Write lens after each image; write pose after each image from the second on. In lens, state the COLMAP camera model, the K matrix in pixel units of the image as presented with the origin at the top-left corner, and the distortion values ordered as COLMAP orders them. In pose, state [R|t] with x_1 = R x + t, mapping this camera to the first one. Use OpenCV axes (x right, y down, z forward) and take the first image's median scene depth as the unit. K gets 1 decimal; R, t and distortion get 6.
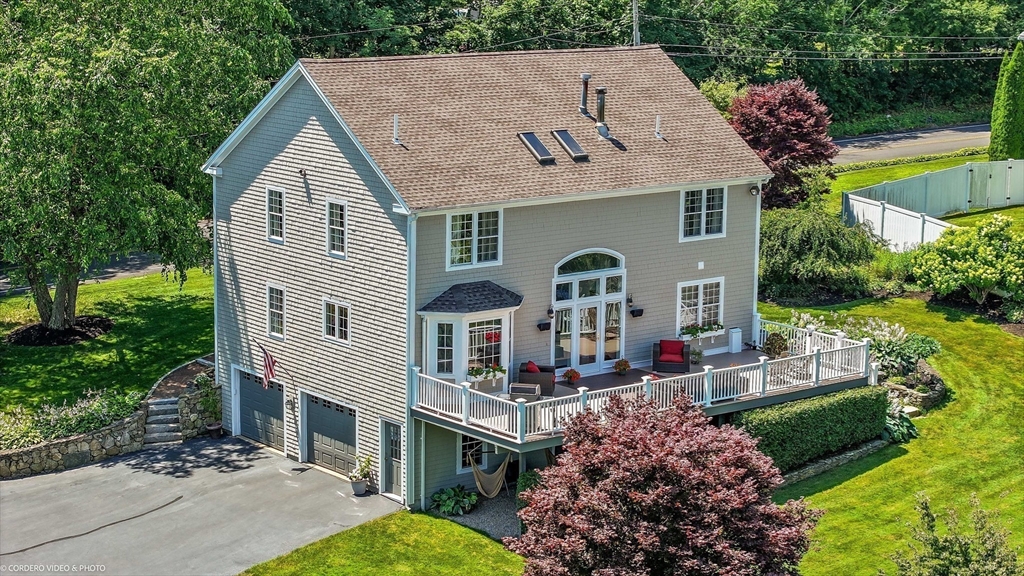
lens RADIAL K [[2034.7, 0, 510.8], [0, 2034.7, 289.8], [0, 0, 1]] dist [-0.170688, 0.000000]
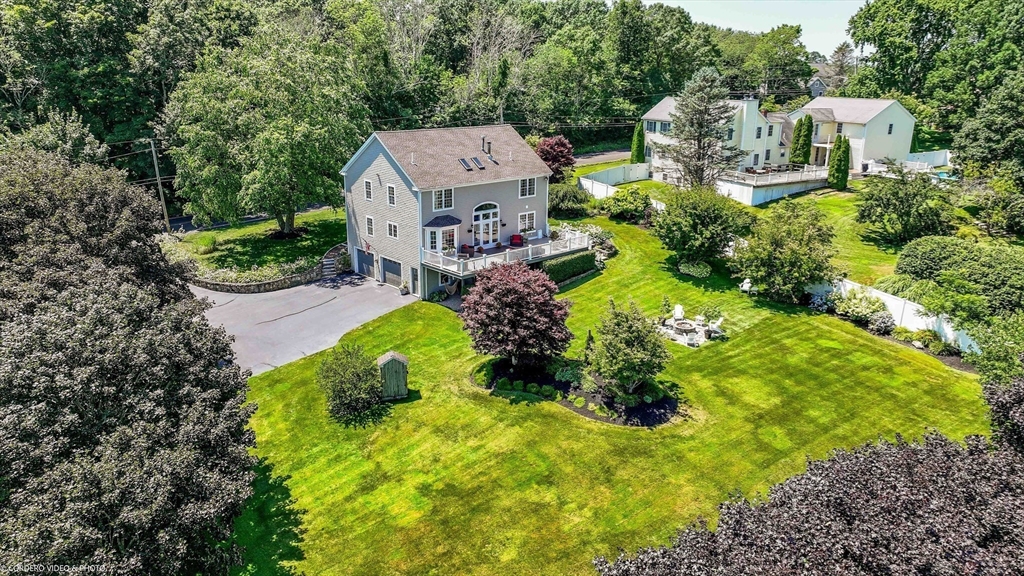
lens RADIAL K [[716.0, 0, 522.9], [0, 716.0, 281.1], [0, 0, 1]] dist [0.008992, -0.004054]
pose [[0.996002, -0.025400, 0.085643, 0.003137], [0.016503, 0.994540, 0.103043, -0.012376], [-0.087793, -0.101217, 0.990983, 0.036057]]
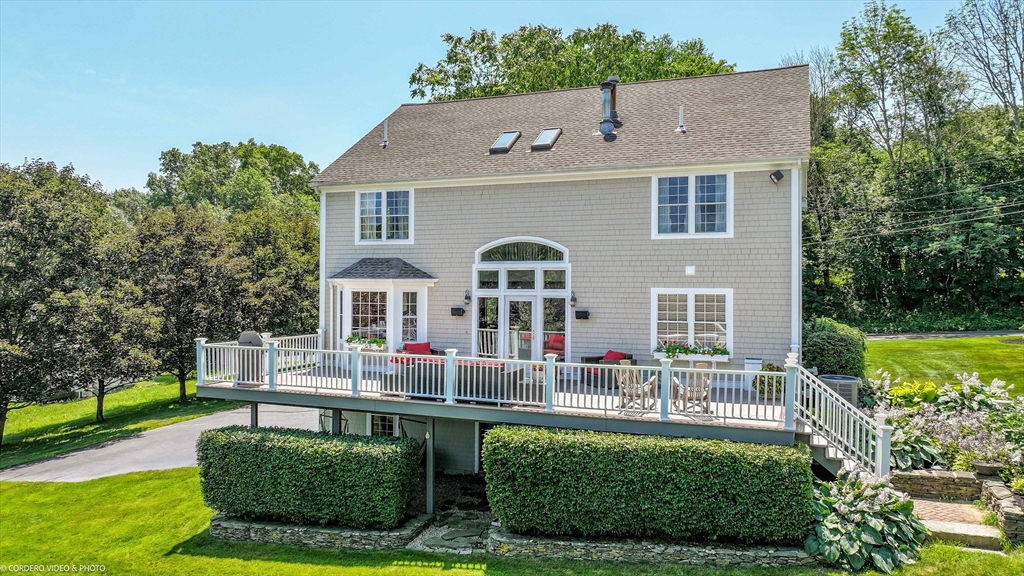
lens RADIAL K [[716.0, 0, 512.9], [0, 716.0, 288.2], [0, 0, 1]] dist [0.008992, -0.004054]
pose [[0.489133, -0.009996, -0.872152, 0.316858], [-0.158340, 0.982301, -0.100062, 0.035776], [0.857716, 0.187040, 0.478893, 0.823711]]
